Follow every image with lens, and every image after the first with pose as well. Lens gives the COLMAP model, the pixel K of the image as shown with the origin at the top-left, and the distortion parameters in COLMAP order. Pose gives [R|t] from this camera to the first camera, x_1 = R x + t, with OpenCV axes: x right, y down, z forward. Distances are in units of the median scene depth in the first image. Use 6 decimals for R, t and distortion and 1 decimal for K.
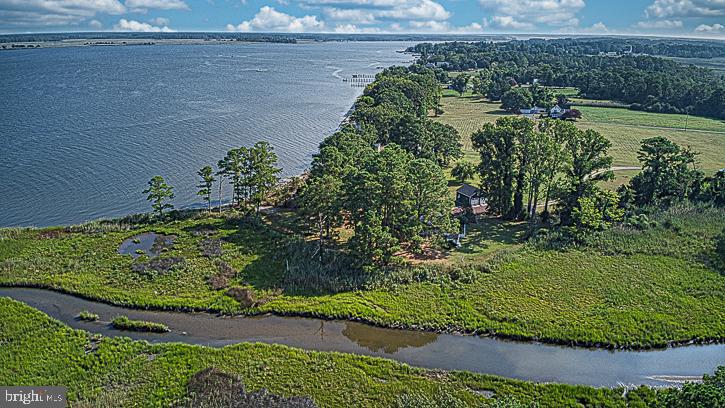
lens RADIAL K [[535.3, 0, 362.5], [0, 535.3, 204.0], [0, 0, 1]] dist [0.165413, -0.354421]
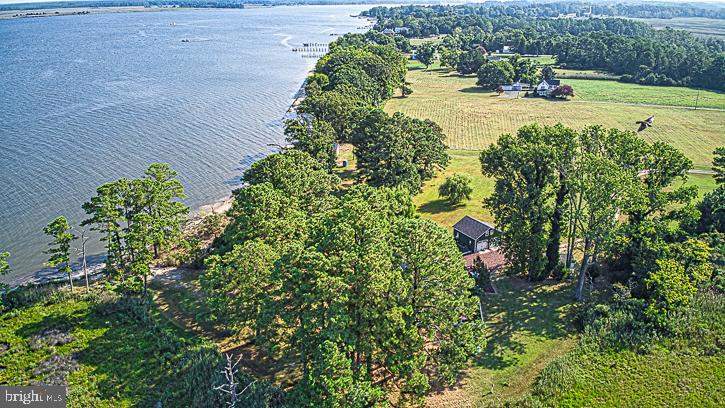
lens RADIAL K [[537.5, 0, 362.5], [0, 537.5, 204.0], [0, 0, 1]] dist [0.126317, -0.271195]
pose [[0.996481, -0.039758, 0.073788, 0.004762], [0.035329, 0.997549, 0.060391, -0.049023], [-0.076009, -0.057572, 0.995444, 0.159922]]
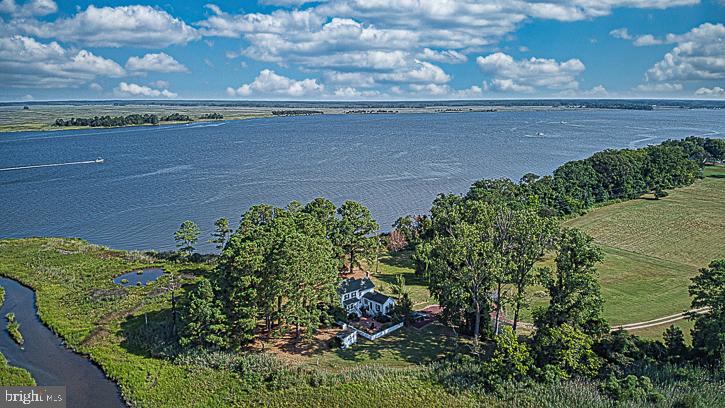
lens RADIAL K [[535.3, 0, 362.5], [0, 535.3, 204.0], [0, 0, 1]] dist [0.165413, -0.354421]
pose [[0.806568, 0.106549, -0.581459, 0.253055], [-0.172992, 0.983105, -0.059817, -0.035417], [0.565262, 0.148834, 0.811374, 0.119799]]
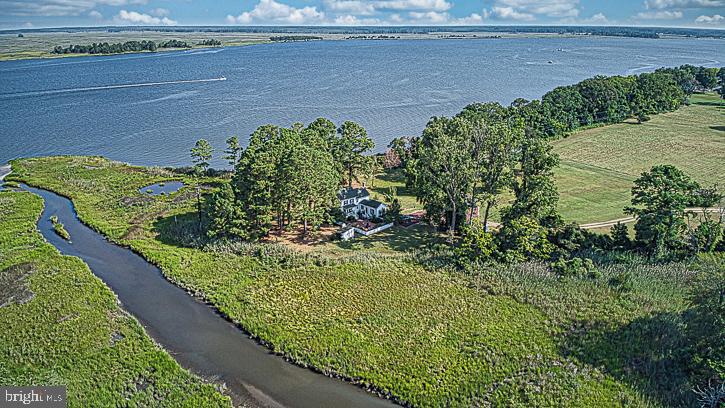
lens RADIAL K [[535.3, 0, 362.5], [0, 535.3, 204.0], [0, 0, 1]] dist [0.165413, -0.354421]
pose [[0.805737, 0.180961, -0.563951, 0.288993], [-0.174951, 0.982411, 0.065277, -0.022154], [0.565844, 0.046067, 0.823224, 0.077658]]
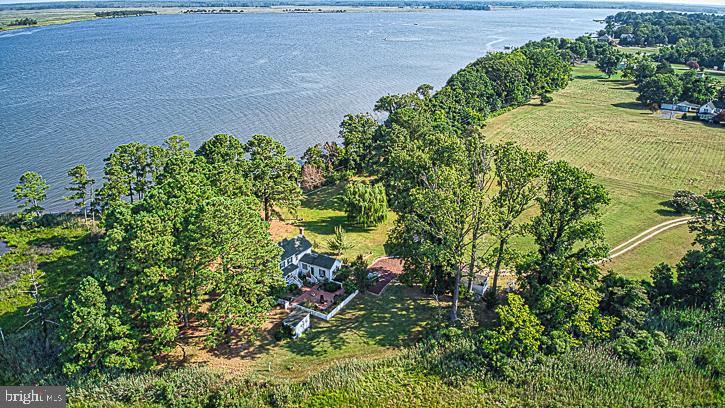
lens RADIAL K [[537.5, 0, 362.5], [0, 537.5, 204.0], [0, 0, 1]] dist [0.126317, -0.271195]
pose [[0.937096, 0.120533, -0.327603, 0.169562], [-0.102691, 0.992155, 0.071296, -0.050135], [0.333626, -0.033169, 0.942122, 0.165129]]
